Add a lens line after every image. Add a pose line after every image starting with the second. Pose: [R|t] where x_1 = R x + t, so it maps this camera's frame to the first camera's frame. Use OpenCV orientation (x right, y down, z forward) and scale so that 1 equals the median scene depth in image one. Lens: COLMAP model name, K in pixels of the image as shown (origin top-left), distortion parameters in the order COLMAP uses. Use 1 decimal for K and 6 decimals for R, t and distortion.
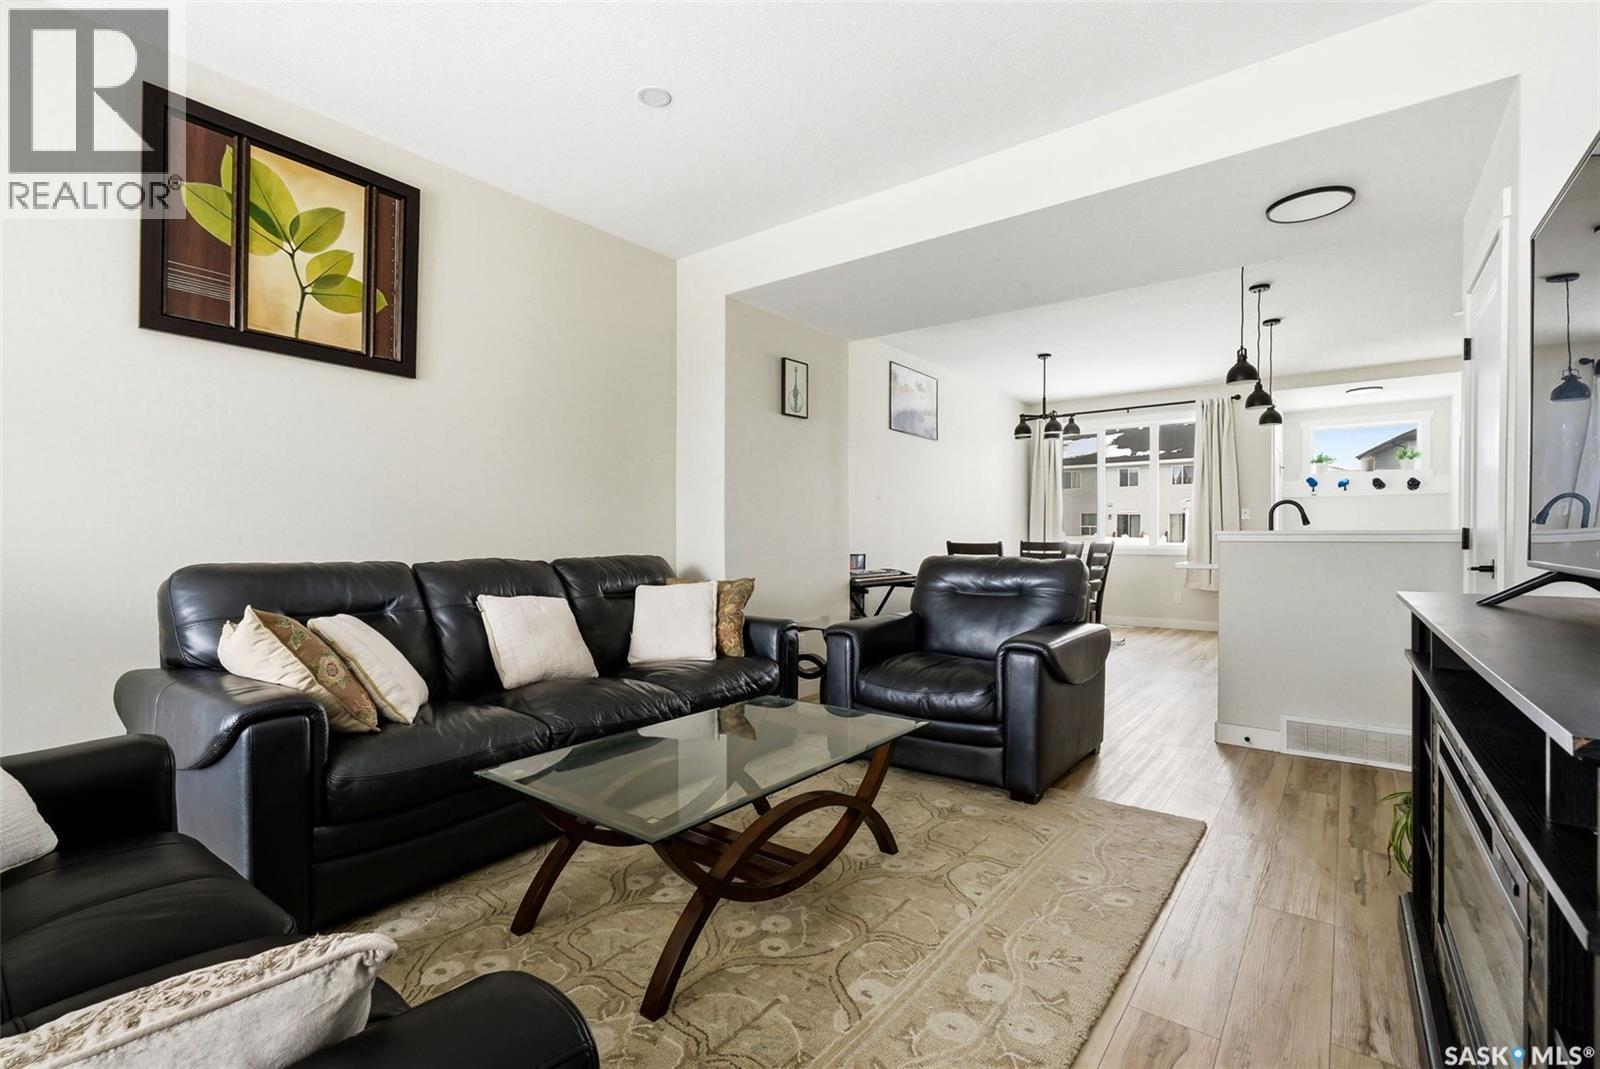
lens RADIAL K [[725.4, 0, 792.9], [0, 725.4, 538.3], [0, 0, 1]] dist [0.004432, 0.001441]
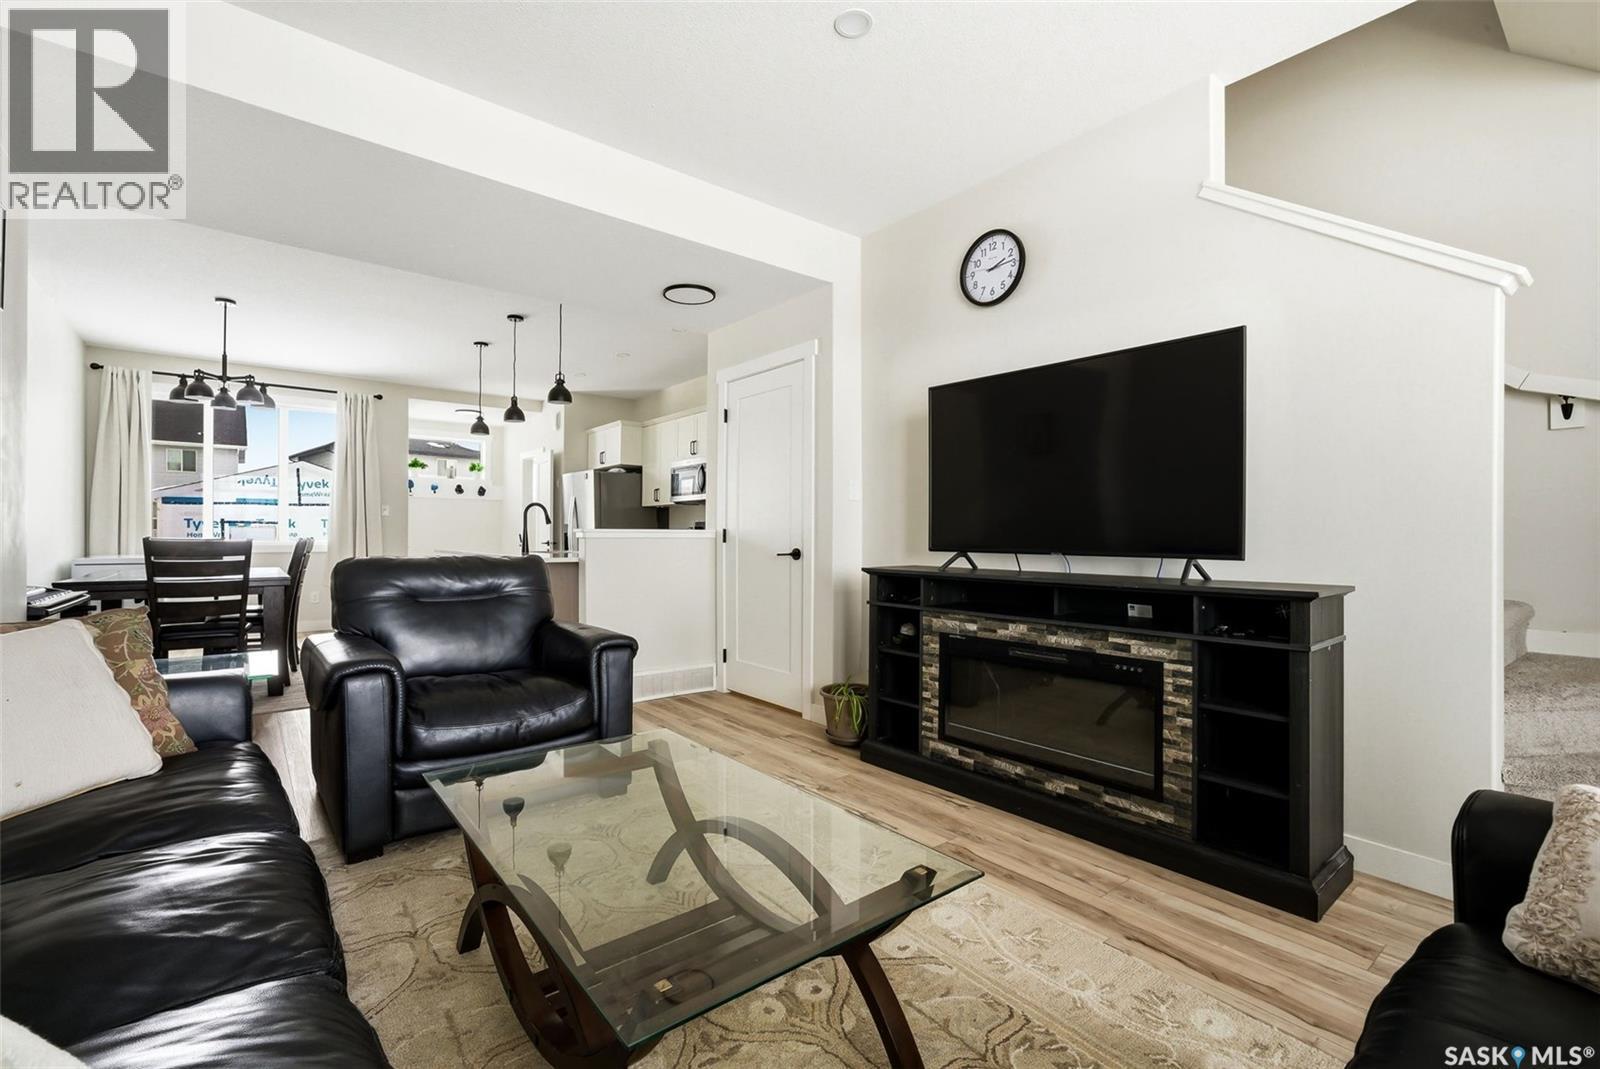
lens RADIAL K [[704.0, 0, 796.4], [0, 704.0, 536.1], [0, 0, 1]] dist [-0.012066, 0.001142]
pose [[0.234489, -0.000777, 0.972118, -0.240836], [-0.001644, 0.999998, 0.001196, 0.000288], [-0.972117, -0.001879, 0.234487, 0.226426]]
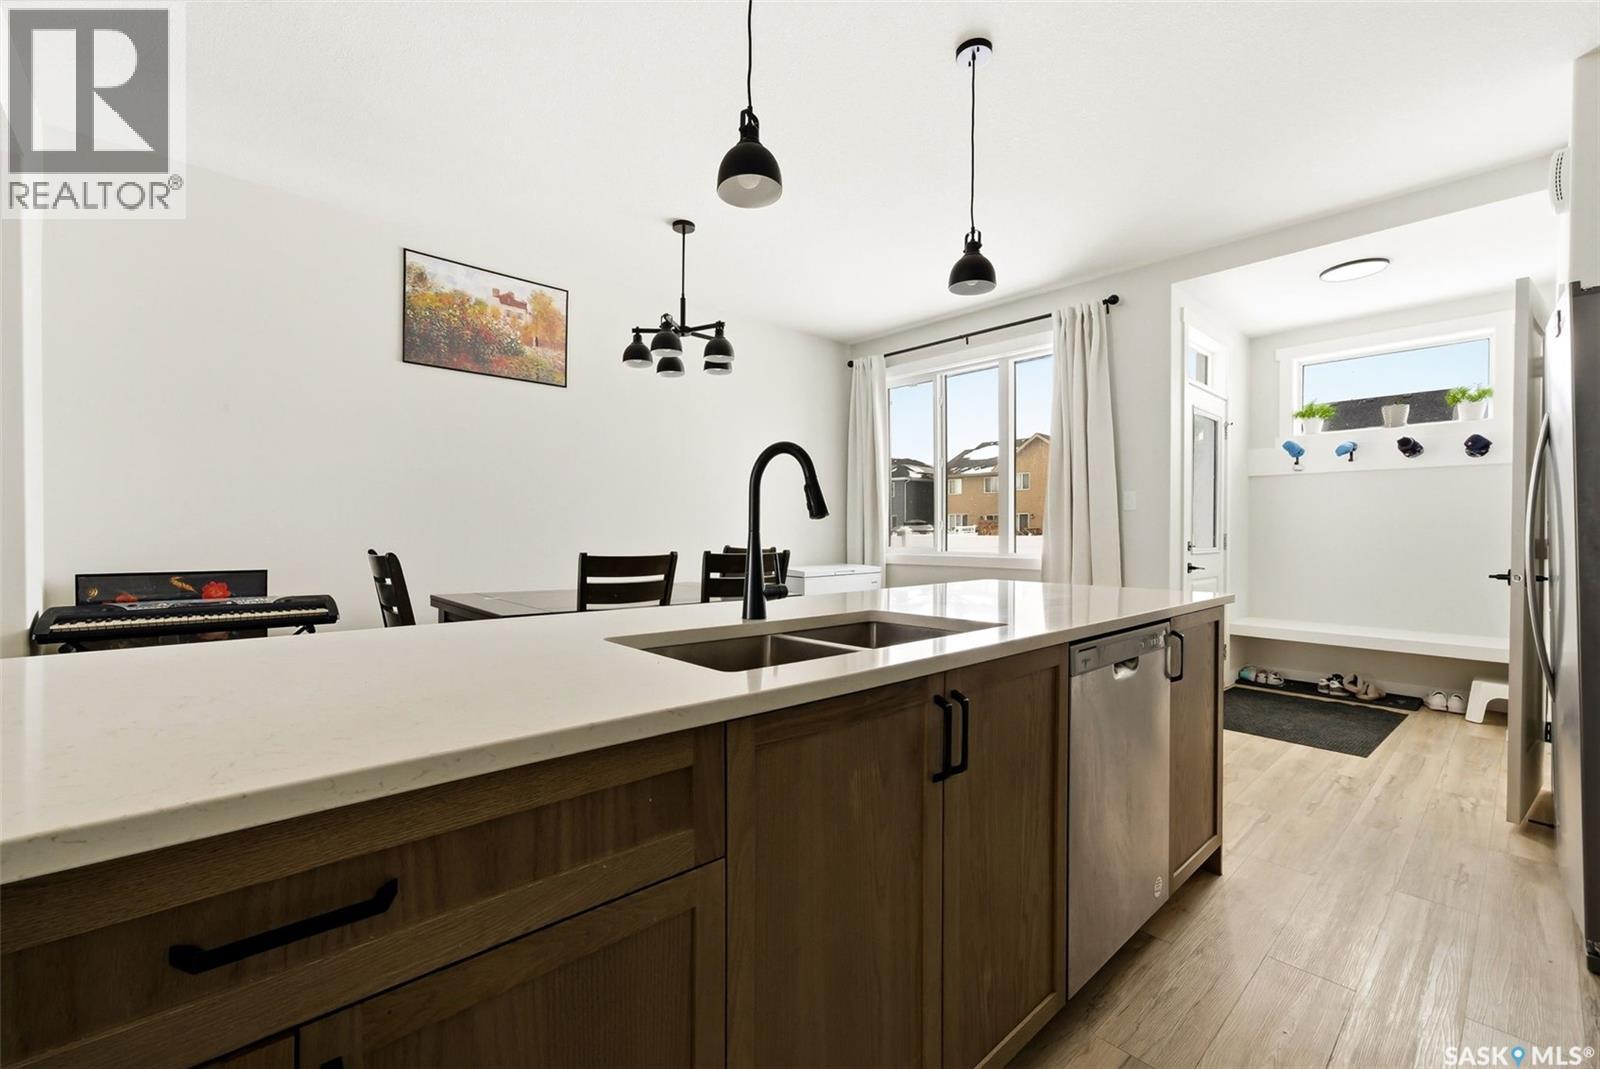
lens RADIAL K [[661.4, 0, 805.8], [0, 661.4, 530.1], [0, 0, 1]] dist [-0.000163, 0.002113]
pose [[0.985083, 0.004250, -0.172026, 0.530248], [-0.004975, 0.999980, -0.003782, -0.008026], [0.172006, 0.004582, 0.985085, 0.508643]]
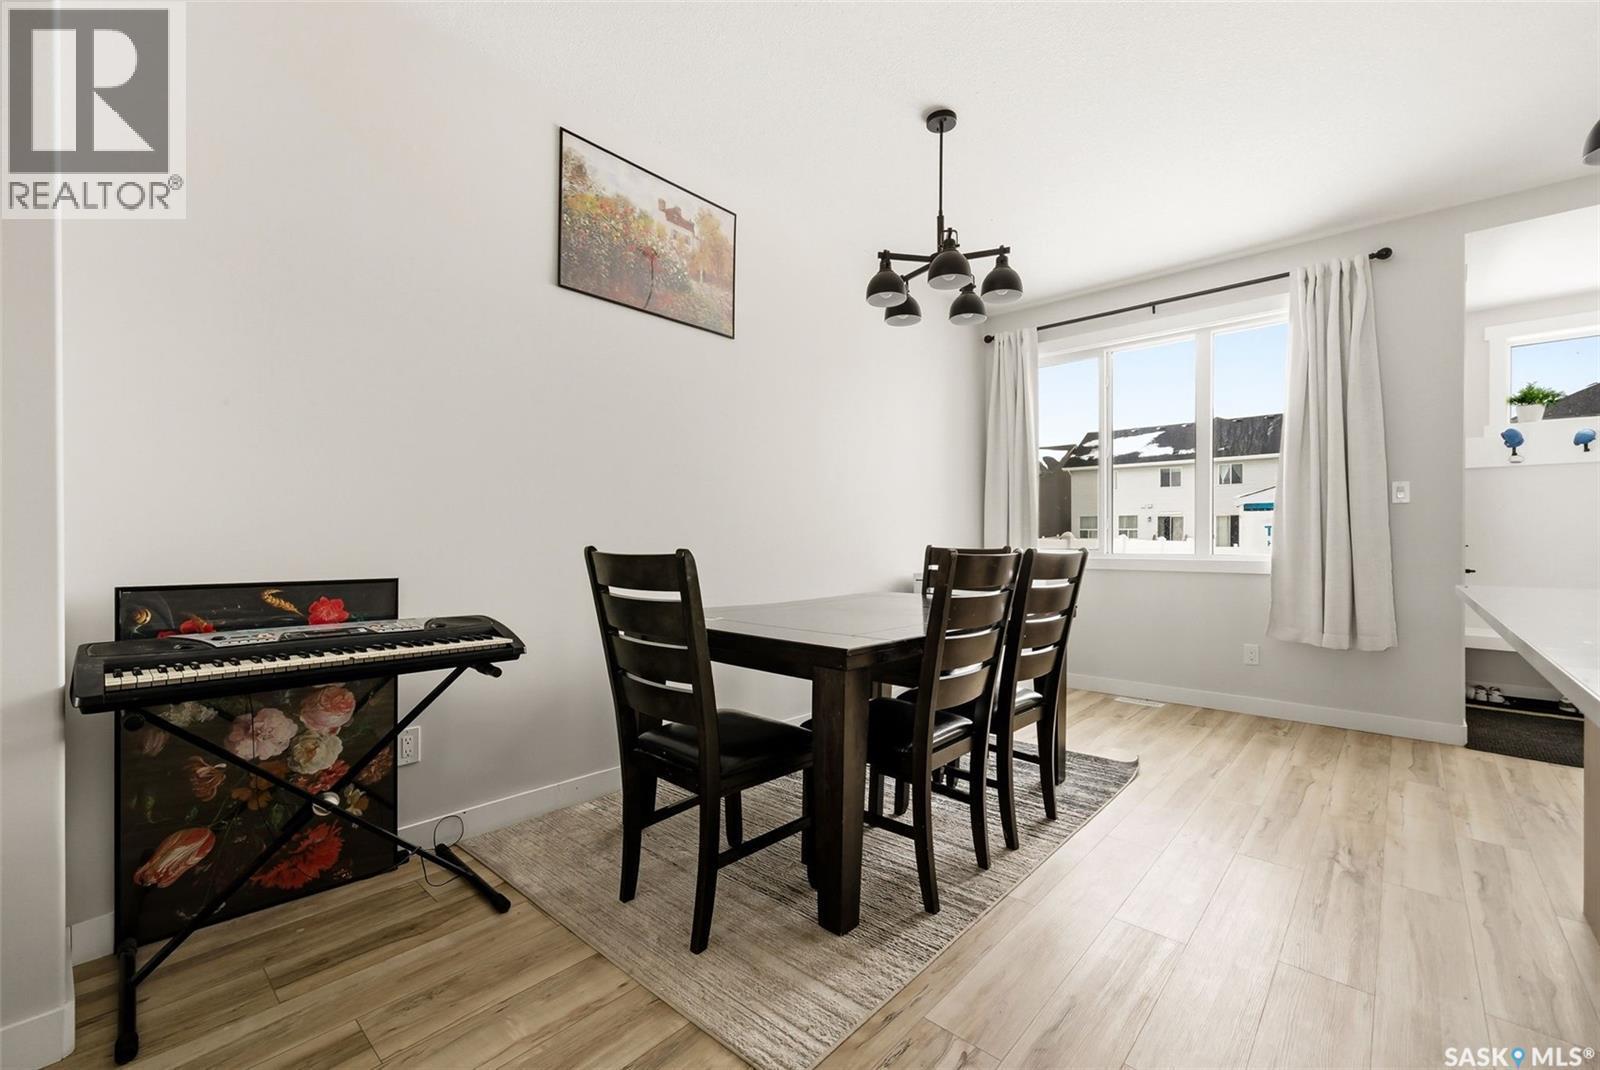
lens RADIAL K [[661.4, 0, 800.4], [0, 661.4, 533.3], [0, 0, 1]] dist [-0.000163, 0.002113]
pose [[0.996784, 0.004061, -0.080037, 0.297821], [-0.004961, 0.999927, -0.011044, 0.001245], [0.079986, 0.011405, 0.996731, 0.606959]]
